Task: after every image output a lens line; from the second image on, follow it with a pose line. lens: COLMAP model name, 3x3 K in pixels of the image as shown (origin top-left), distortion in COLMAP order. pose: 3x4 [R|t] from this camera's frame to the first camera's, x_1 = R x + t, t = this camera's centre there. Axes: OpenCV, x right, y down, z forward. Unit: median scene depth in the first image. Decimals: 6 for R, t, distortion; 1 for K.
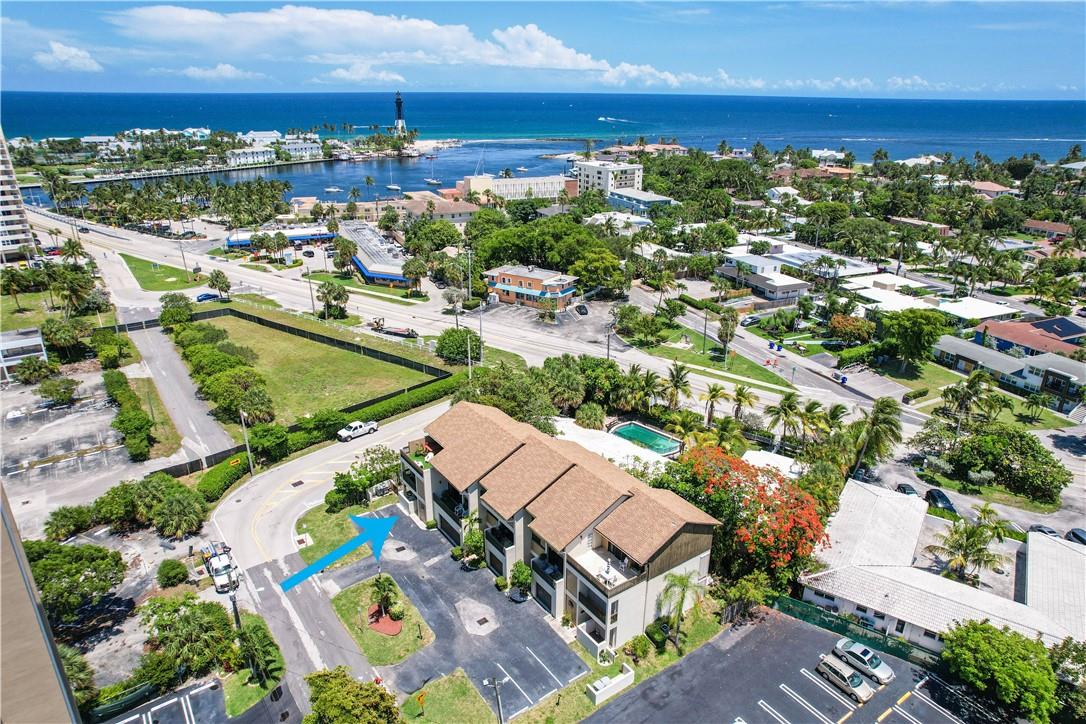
lens RADIAL K [[692.4, 0, 543.0], [0, 692.4, 362.0], [0, 0, 1]] dist [-0.081148, 0.079007]
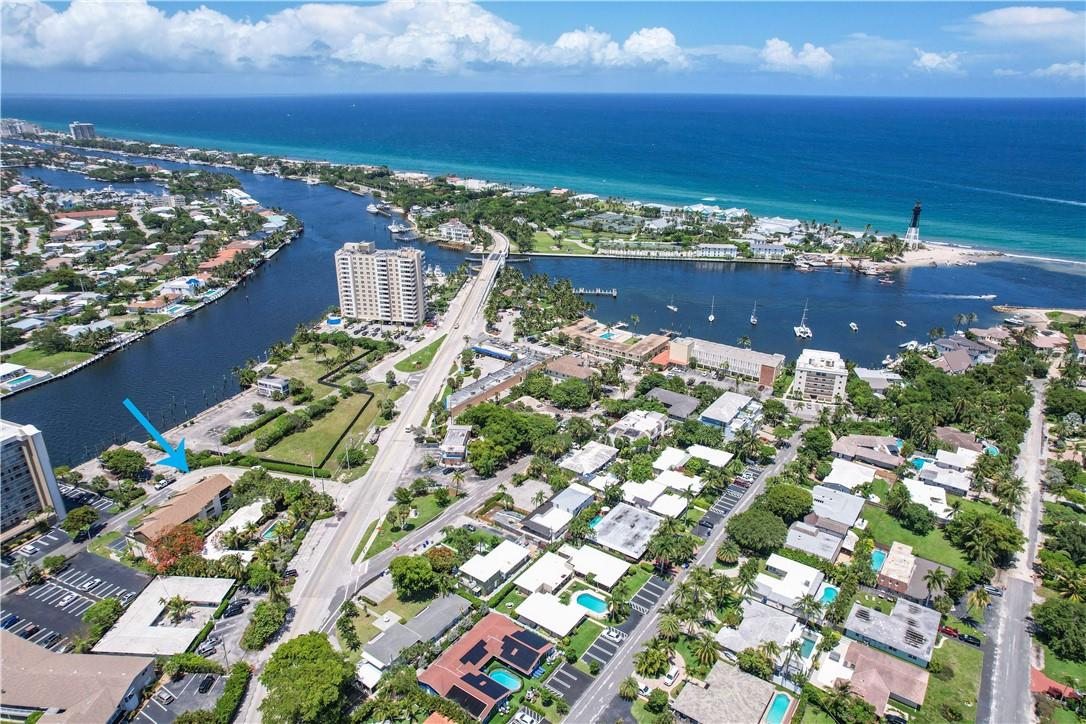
lens RADIAL K [[692.4, 0, 543.0], [0, 692.4, 362.0], [0, 0, 1]] dist [-0.081148, 0.079007]
pose [[0.508778, 0.311179, -0.802691, 1.563748], [-0.314442, 0.935140, 0.163219, -0.731222], [0.801419, 0.169357, 0.573626, 0.245295]]
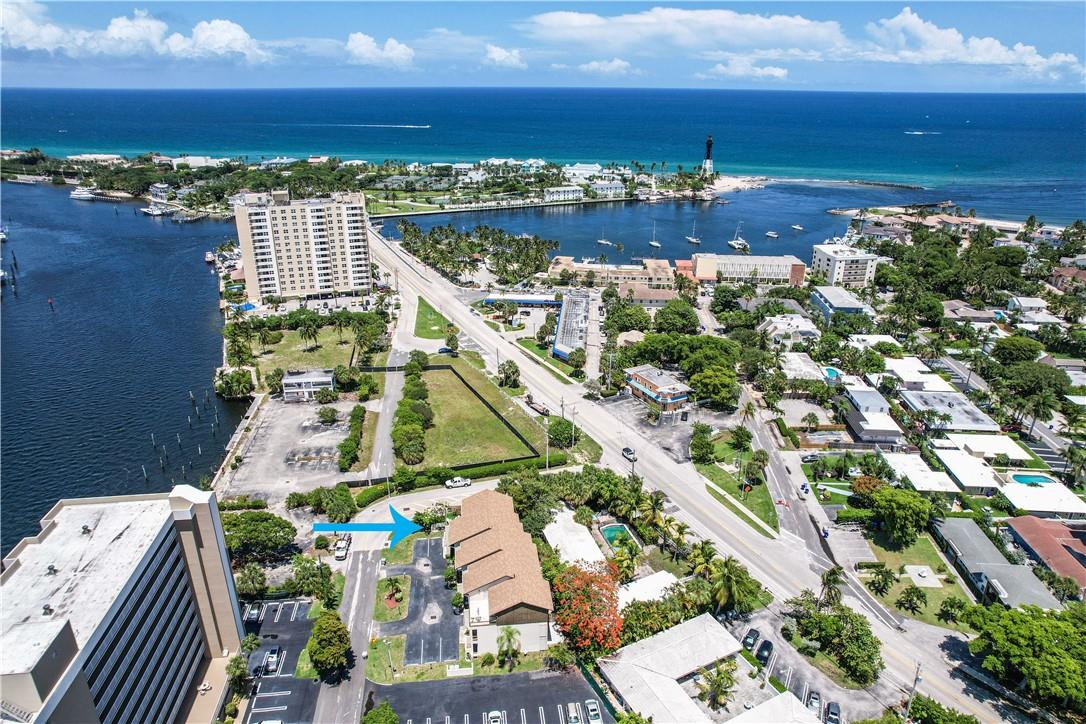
lens RADIAL K [[692.4, 0, 543.0], [0, 692.4, 362.0], [0, 0, 1]] dist [-0.081148, 0.079007]
pose [[0.878392, 0.174579, -0.444916, 0.420503], [-0.172098, 0.983990, 0.046333, -0.211180], [0.445882, 0.035870, 0.894373, -0.265953]]
